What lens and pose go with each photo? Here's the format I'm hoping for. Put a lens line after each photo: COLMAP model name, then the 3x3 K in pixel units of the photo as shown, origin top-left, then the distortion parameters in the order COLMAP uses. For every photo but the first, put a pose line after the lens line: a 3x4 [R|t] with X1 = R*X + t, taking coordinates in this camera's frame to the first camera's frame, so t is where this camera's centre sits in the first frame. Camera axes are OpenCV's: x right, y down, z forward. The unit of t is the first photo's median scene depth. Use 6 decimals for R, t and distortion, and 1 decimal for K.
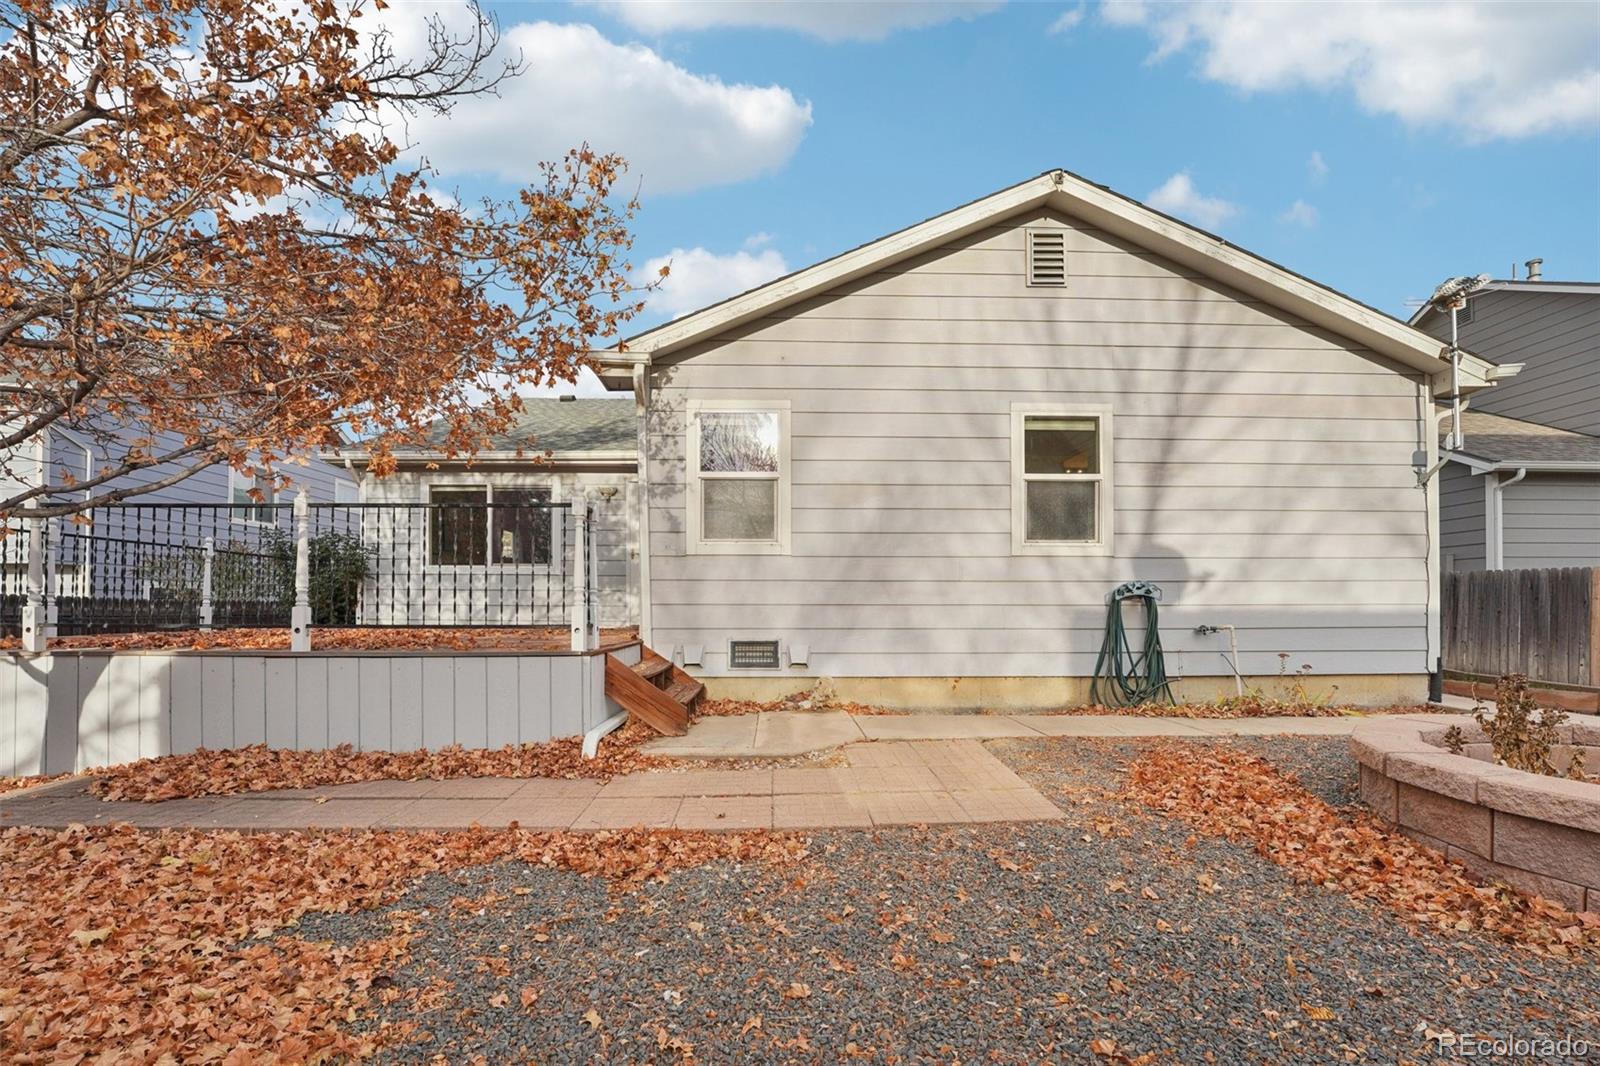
lens RADIAL K [[676.7, 0, 772.5], [0, 676.7, 609.3], [0, 0, 1]] dist [-0.021473, -0.000096]
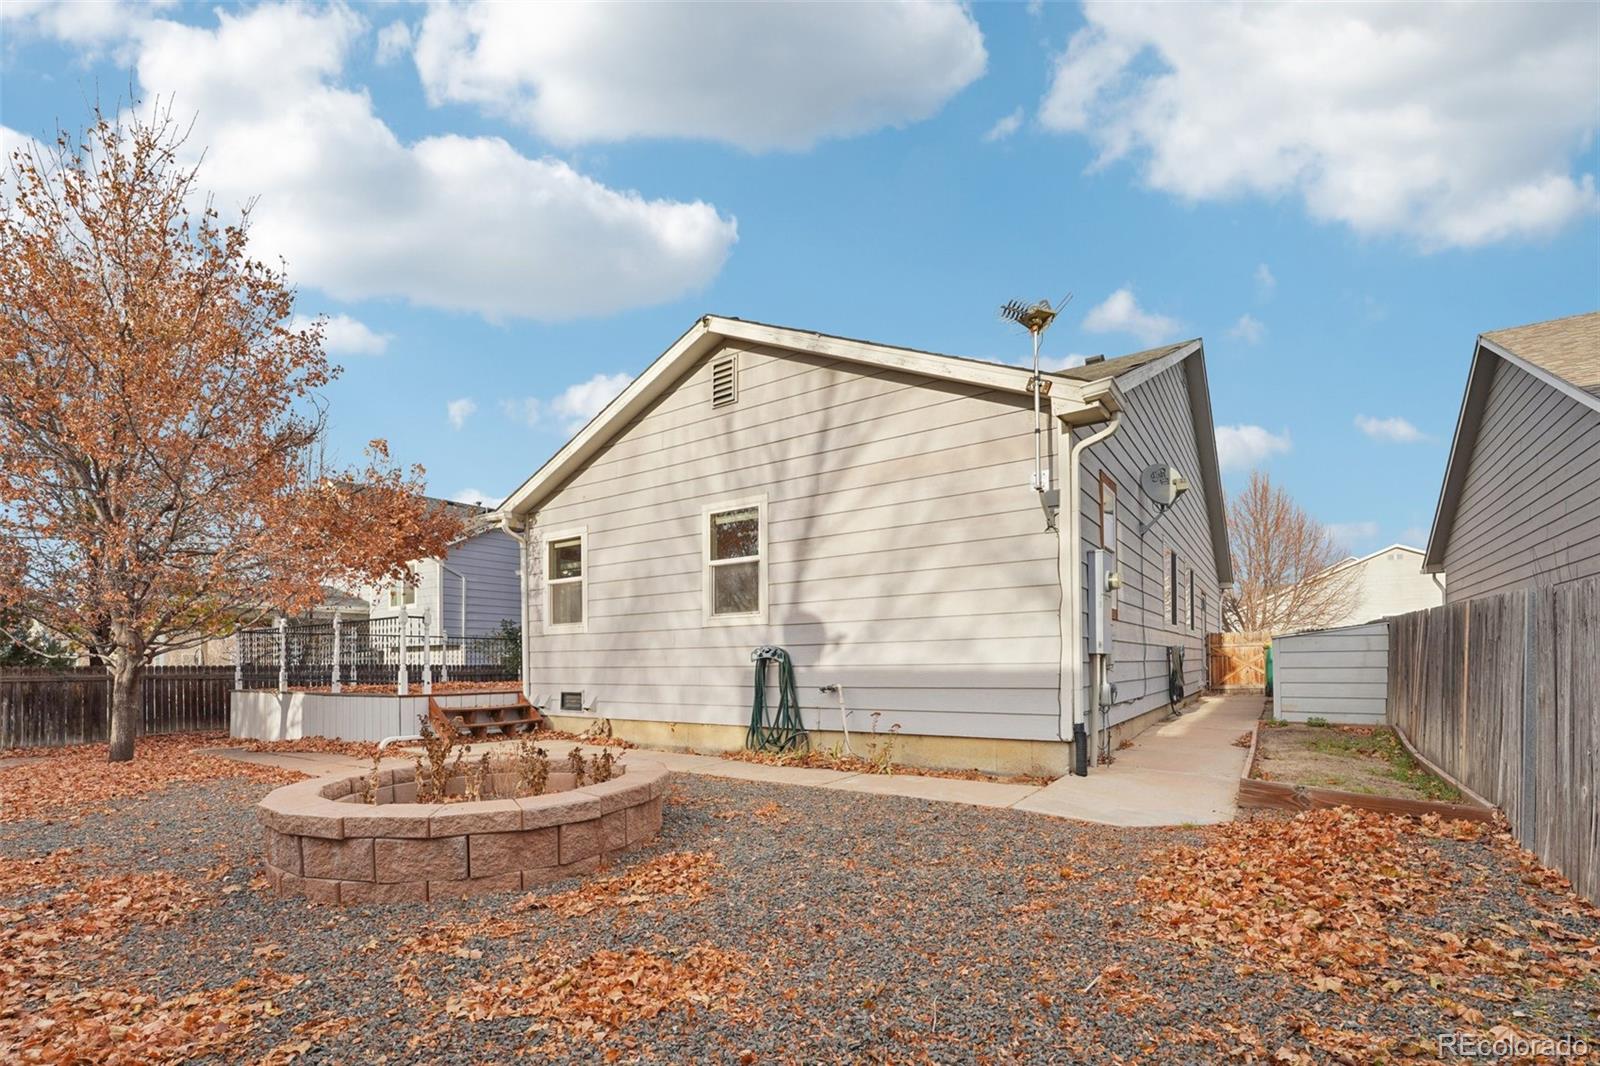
lens RADIAL K [[704.7, 0, 795.9], [0, 704.7, 664.9], [0, 0, 1]] dist [-0.020271, -0.000251]
pose [[0.816945, -0.008267, -0.576656, 1.250420], [0.008638, 0.999960, -0.002098, -0.005321], [0.576651, -0.003267, 0.816984, 0.029628]]
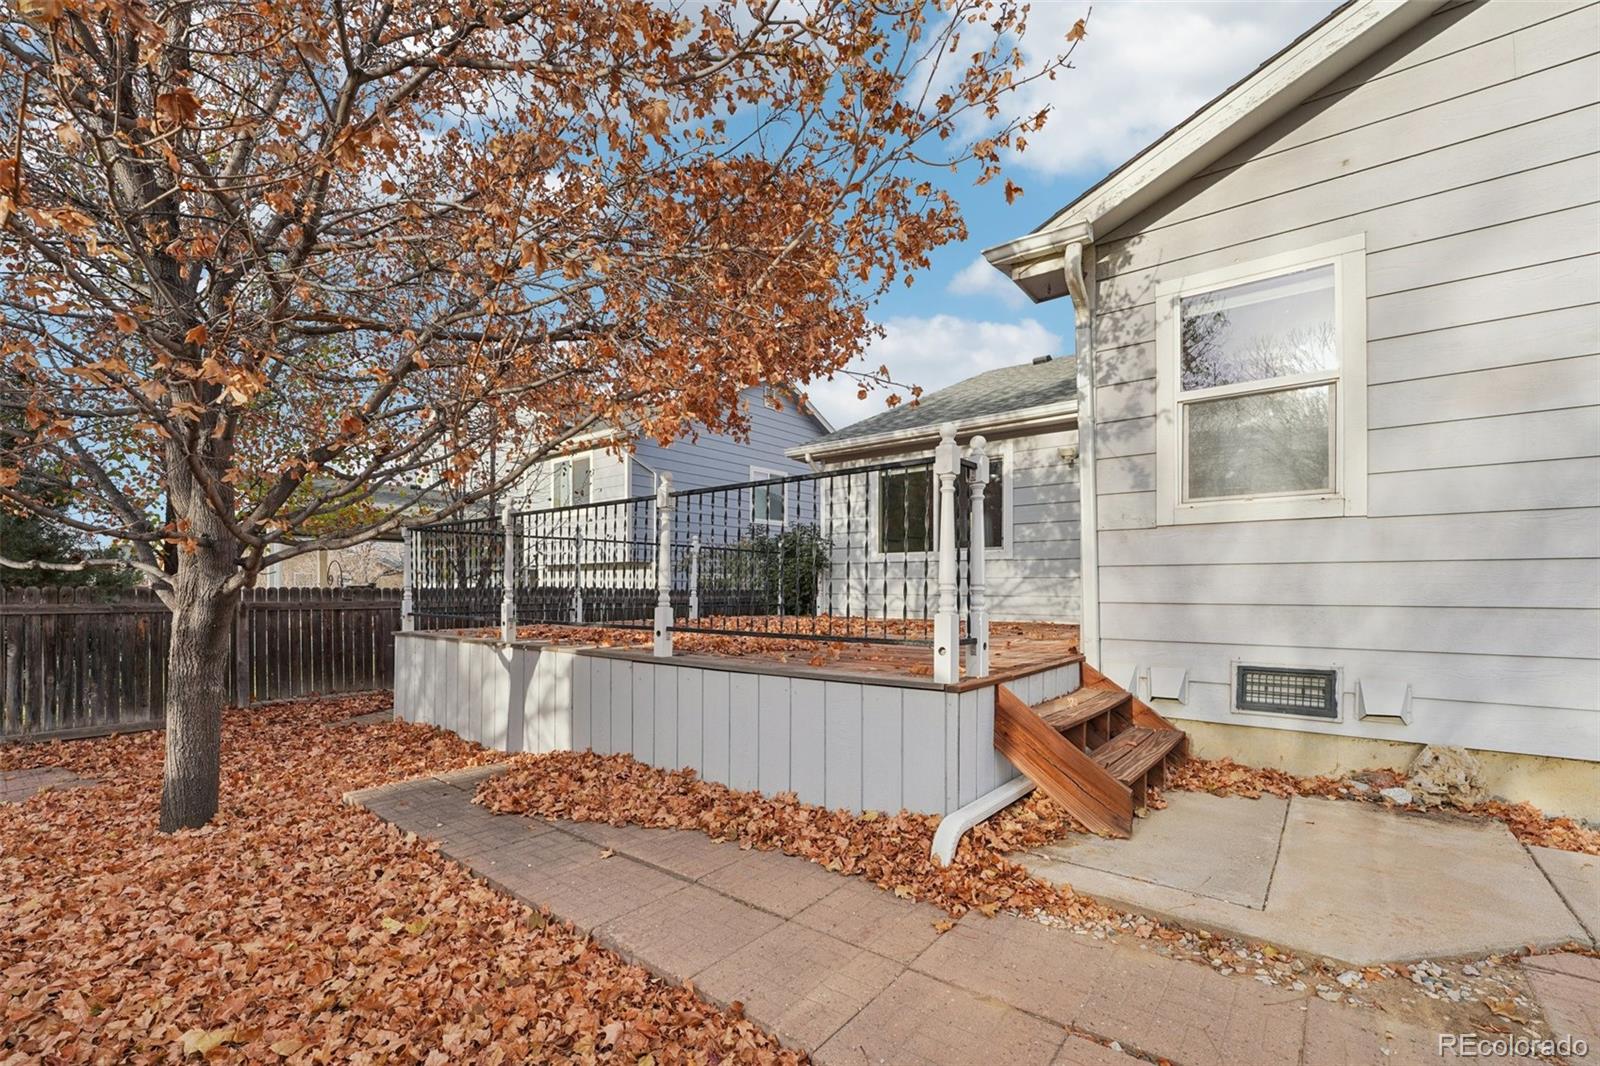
lens RADIAL K [[668.0, 0, 800.1], [0, 668.0, 597.1], [0, 0, 1]] dist [-0.025197, 0.000180]
pose [[0.775726, 0.007130, -0.631030, 0.006554], [-0.001551, 0.999955, 0.009392, -0.018363], [0.631068, -0.006307, 0.775702, 0.298319]]
